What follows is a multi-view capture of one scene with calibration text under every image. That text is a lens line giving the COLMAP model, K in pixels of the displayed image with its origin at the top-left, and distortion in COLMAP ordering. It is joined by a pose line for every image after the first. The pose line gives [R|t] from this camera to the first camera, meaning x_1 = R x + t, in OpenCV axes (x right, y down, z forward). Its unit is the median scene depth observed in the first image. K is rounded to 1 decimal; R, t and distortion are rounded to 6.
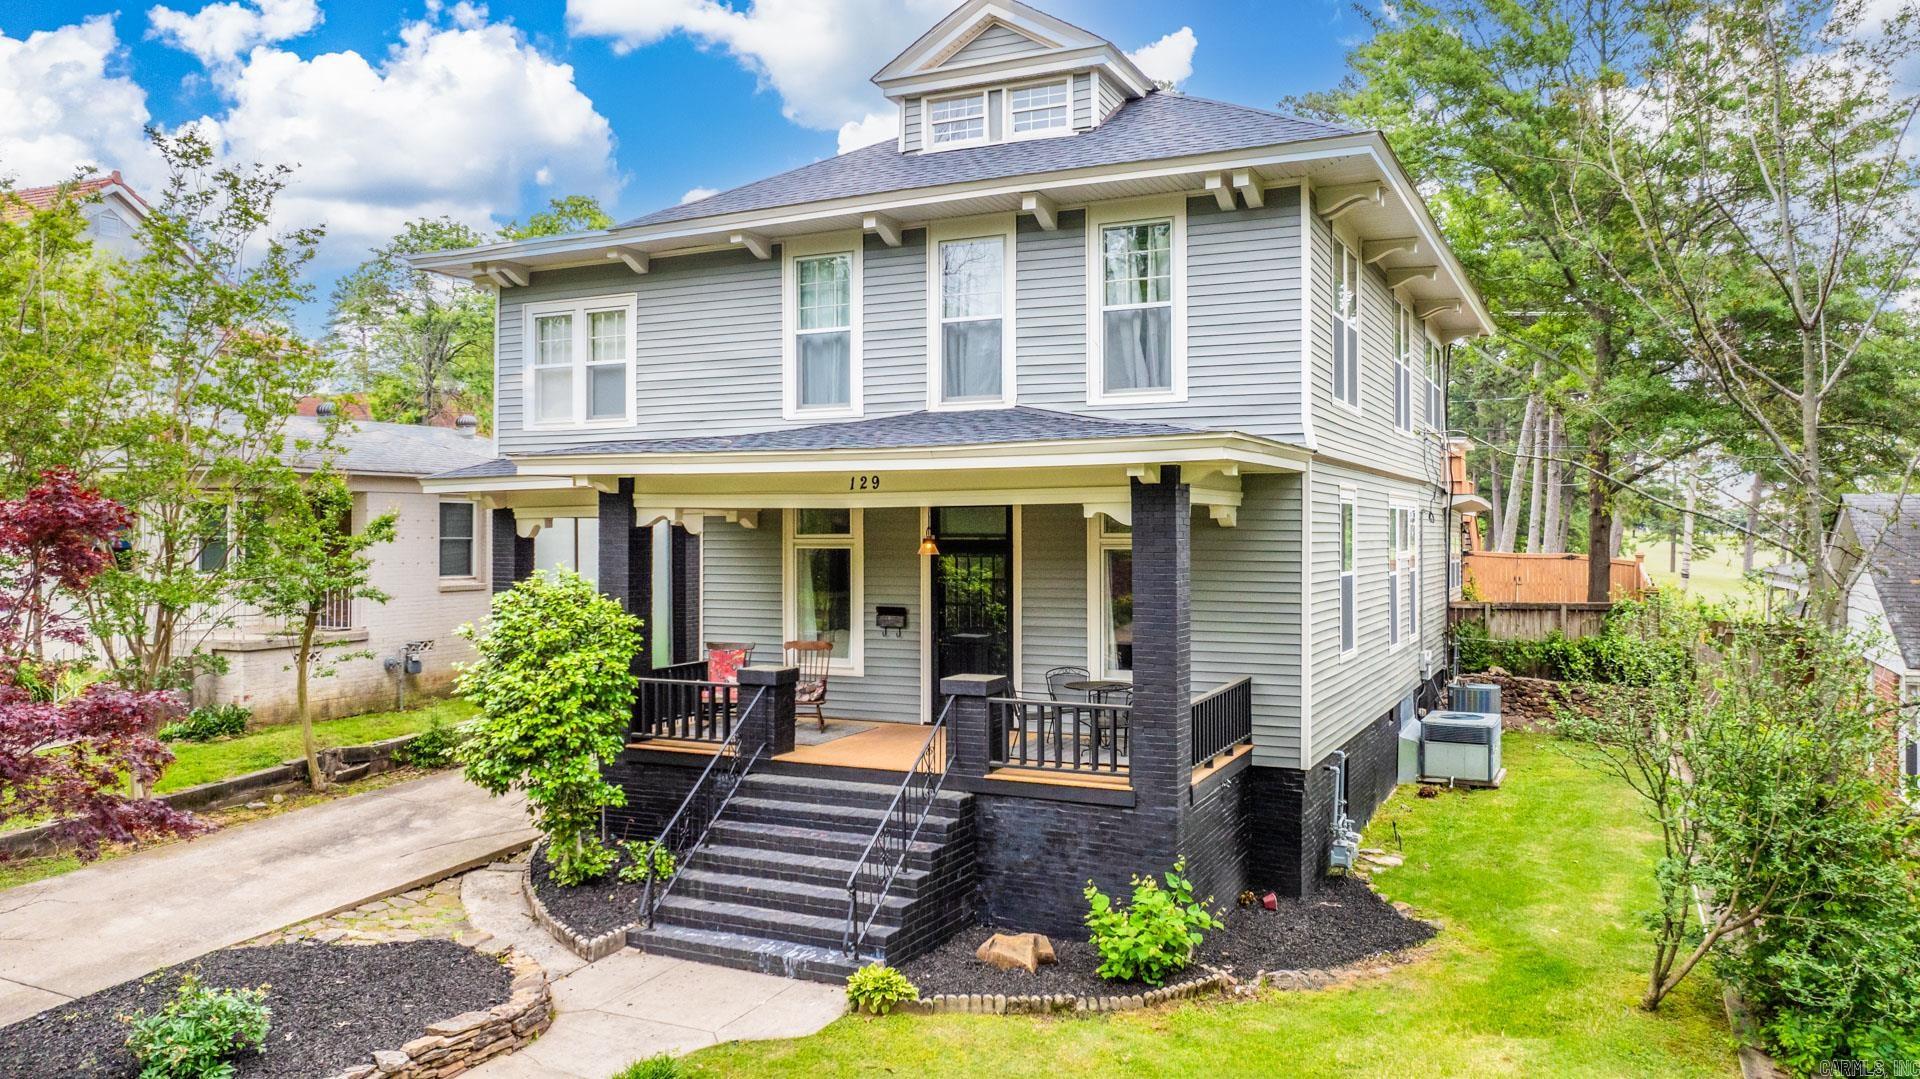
lens RADIAL K [[1391.4, 0, 952.5], [0, 1391.4, 535.0], [0, 0, 1]] dist [-0.065873, 0.097704]
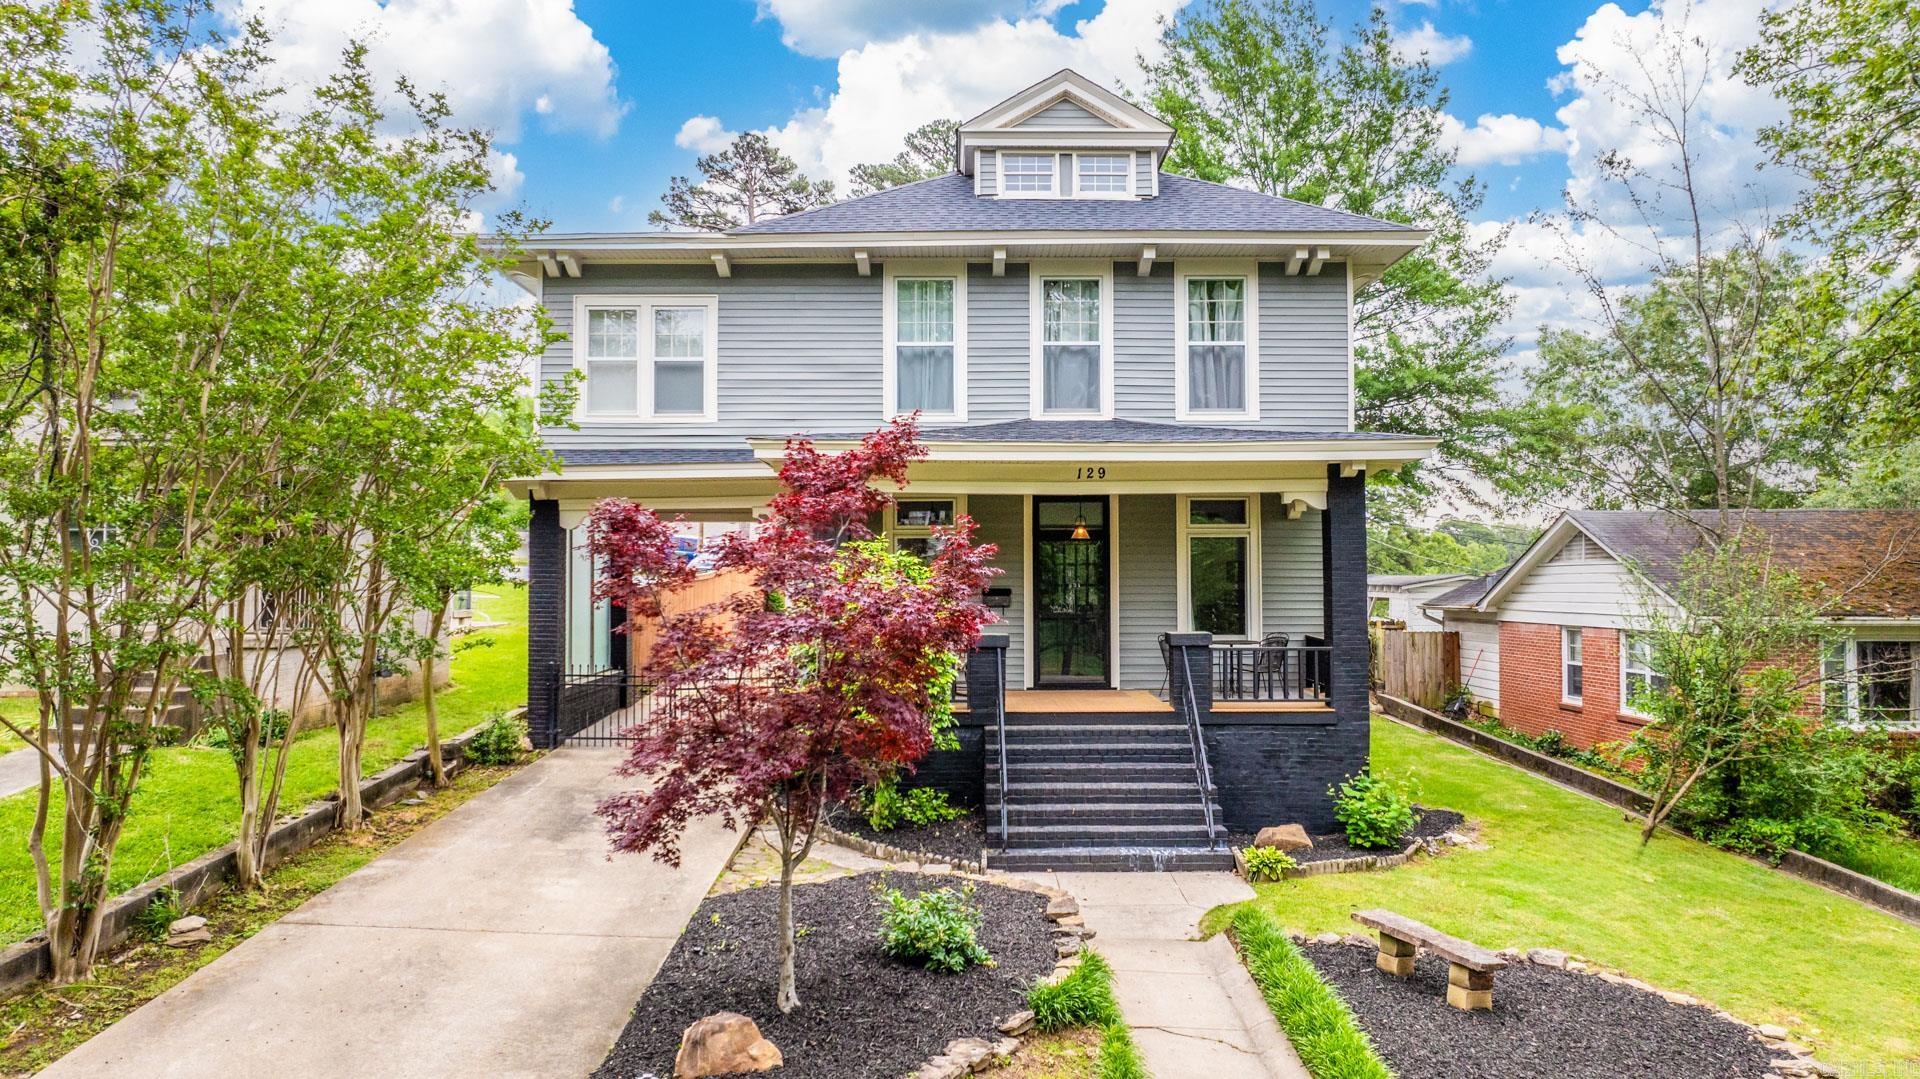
lens RADIAL K [[1391.4, 0, 952.5], [0, 1391.4, 535.0], [0, 0, 1]] dist [-0.065873, 0.097704]
pose [[0.896100, 0.014326, 0.443622, -0.590012], [0.001245, 0.999394, -0.034787, 0.047928], [-0.443851, 0.031724, 0.895539, -0.012652]]
